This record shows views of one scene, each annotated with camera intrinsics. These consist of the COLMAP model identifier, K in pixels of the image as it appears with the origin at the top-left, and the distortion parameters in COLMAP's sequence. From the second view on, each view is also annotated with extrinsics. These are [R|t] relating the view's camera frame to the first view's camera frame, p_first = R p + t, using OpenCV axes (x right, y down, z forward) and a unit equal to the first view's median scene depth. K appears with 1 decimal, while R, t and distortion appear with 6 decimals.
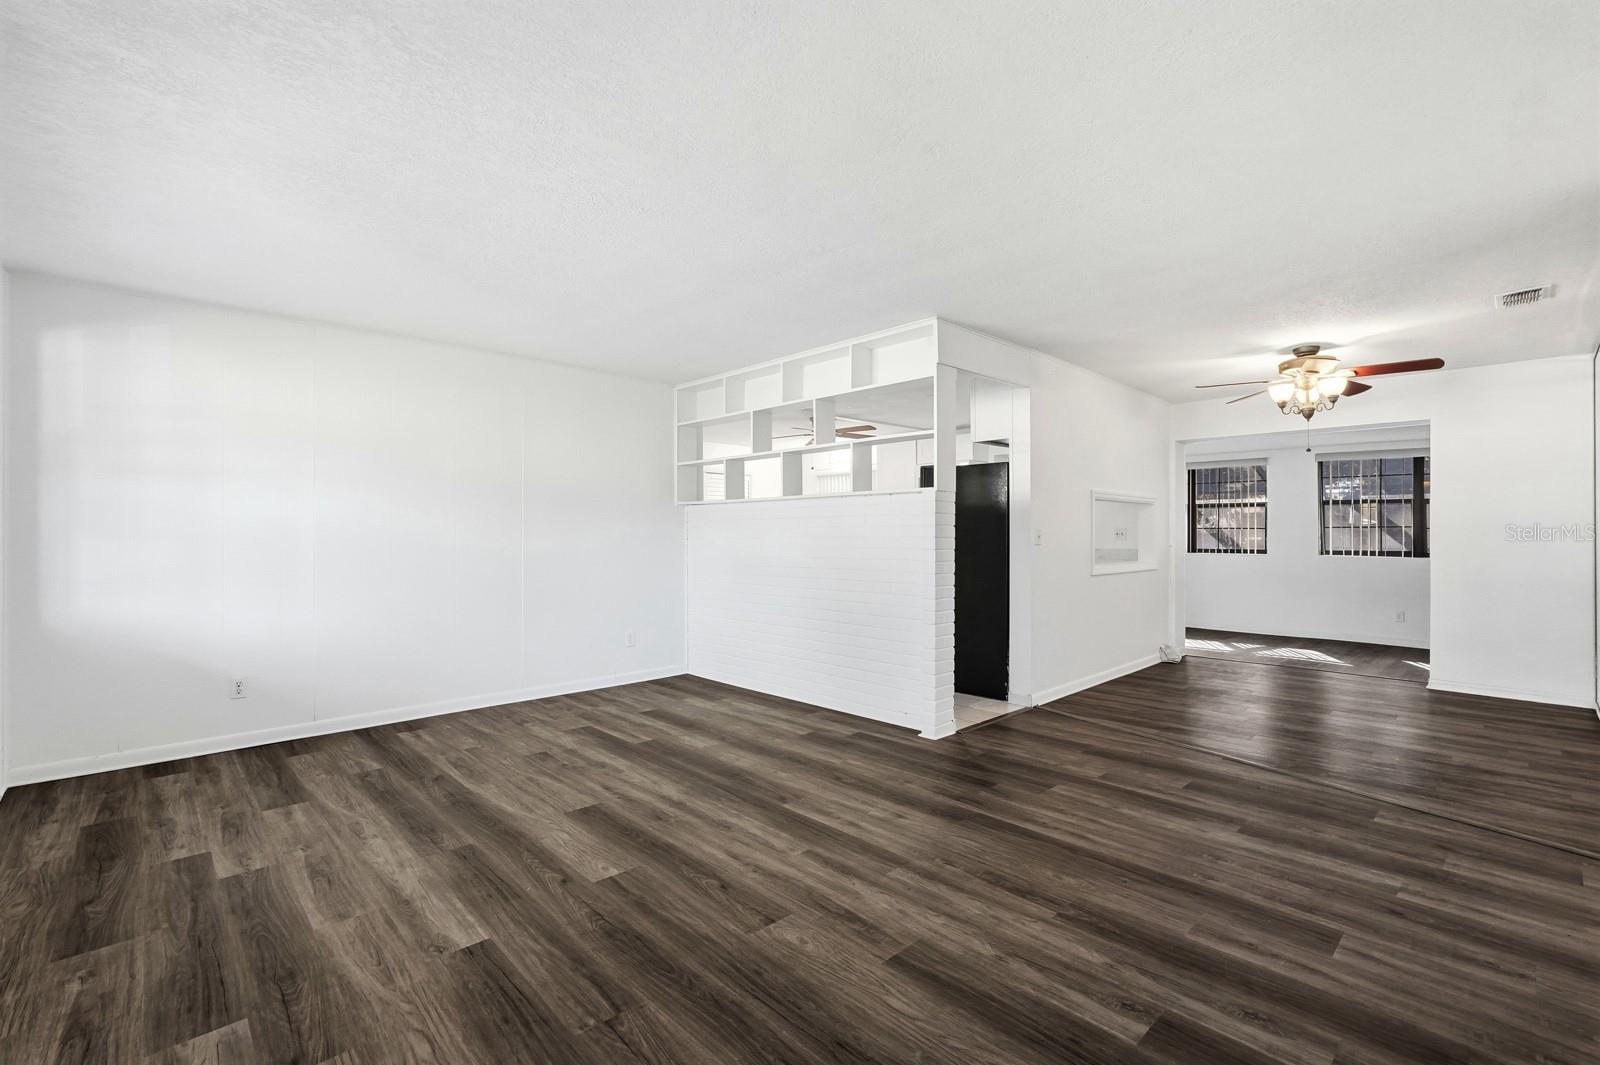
lens RADIAL K [[713.5, 0, 805.8], [0, 713.5, 540.3], [0, 0, 1]] dist [0.000228, 0.001425]
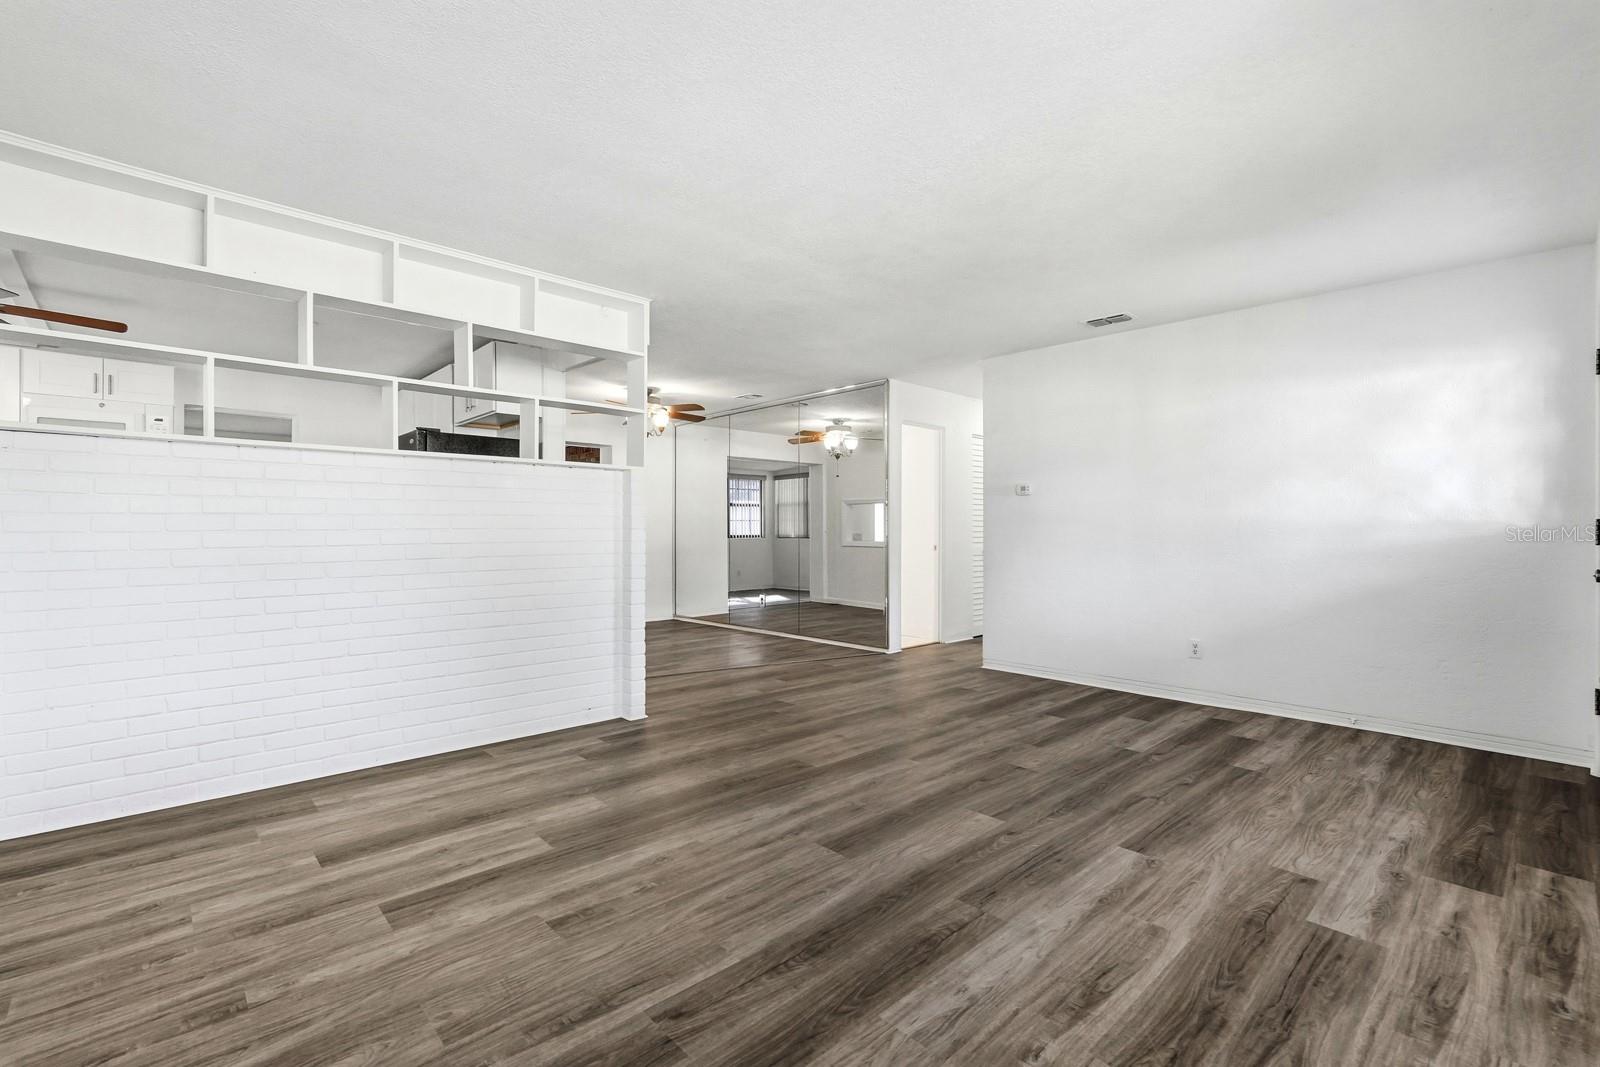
lens RADIAL K [[716.6, 0, 805.6], [0, 716.6, 520.4], [0, 0, 1]] dist [0.000609, 0.000216]
pose [[-0.014532, 0.022000, 0.999652, -1.163821], [0.001102, 0.999758, -0.021986, 0.033388], [-0.999894, 0.000782, -0.014553, 1.095246]]
